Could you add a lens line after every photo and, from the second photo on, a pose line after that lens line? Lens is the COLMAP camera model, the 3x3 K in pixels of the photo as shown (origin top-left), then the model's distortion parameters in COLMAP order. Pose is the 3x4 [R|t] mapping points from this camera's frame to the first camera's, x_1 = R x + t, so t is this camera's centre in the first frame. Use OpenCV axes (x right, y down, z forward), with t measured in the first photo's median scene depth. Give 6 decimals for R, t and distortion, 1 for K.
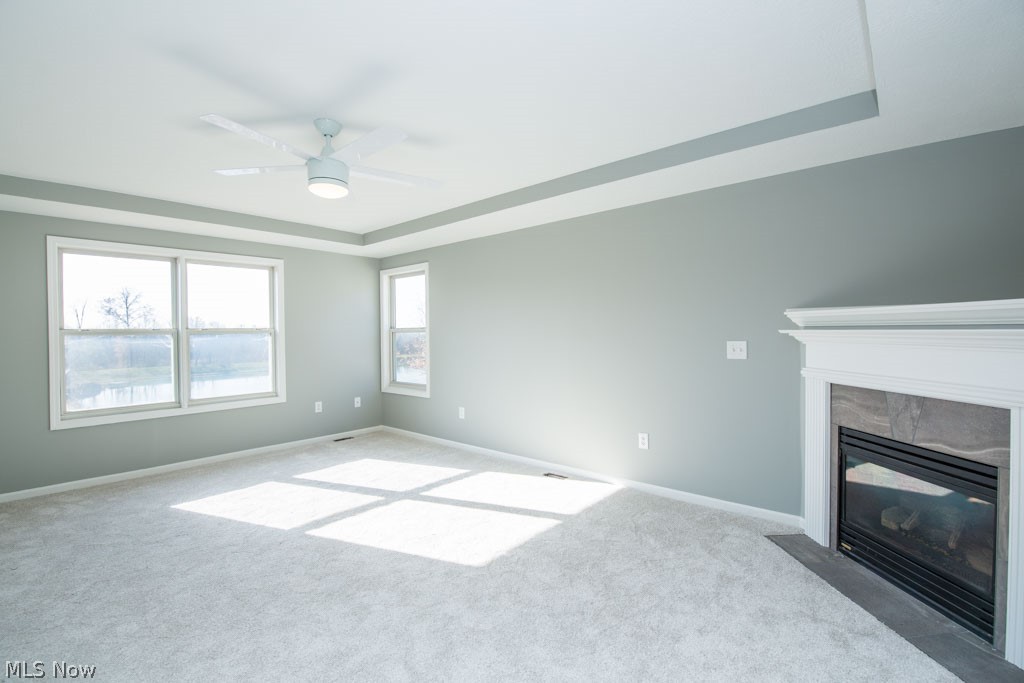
lens RADIAL K [[453.9, 0, 511.8], [0, 453.9, 368.3], [0, 0, 1]] dist [0.000242, -0.008258]
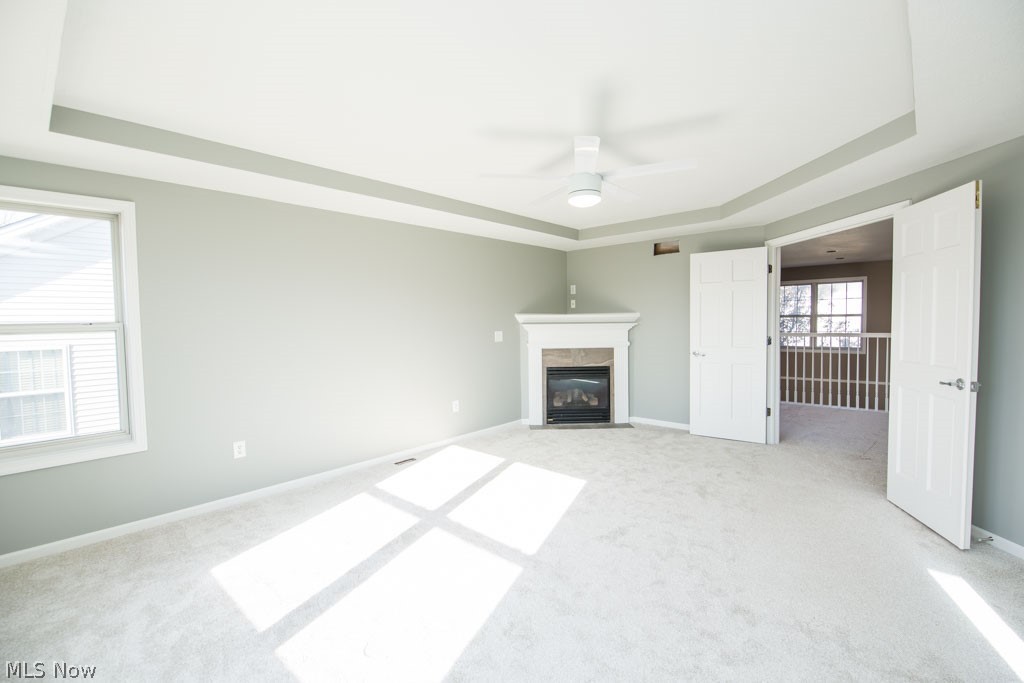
lens RADIAL K [[448.4, 0, 512.0], [0, 448.4, 341.5], [0, 0, 1]] dist [-0.000922, -0.007670]
pose [[0.017377, -0.037707, 0.999138, -1.317411], [0.089658, 0.995322, 0.036004, -0.084118], [-0.995821, 0.088955, 0.020677, 0.991537]]
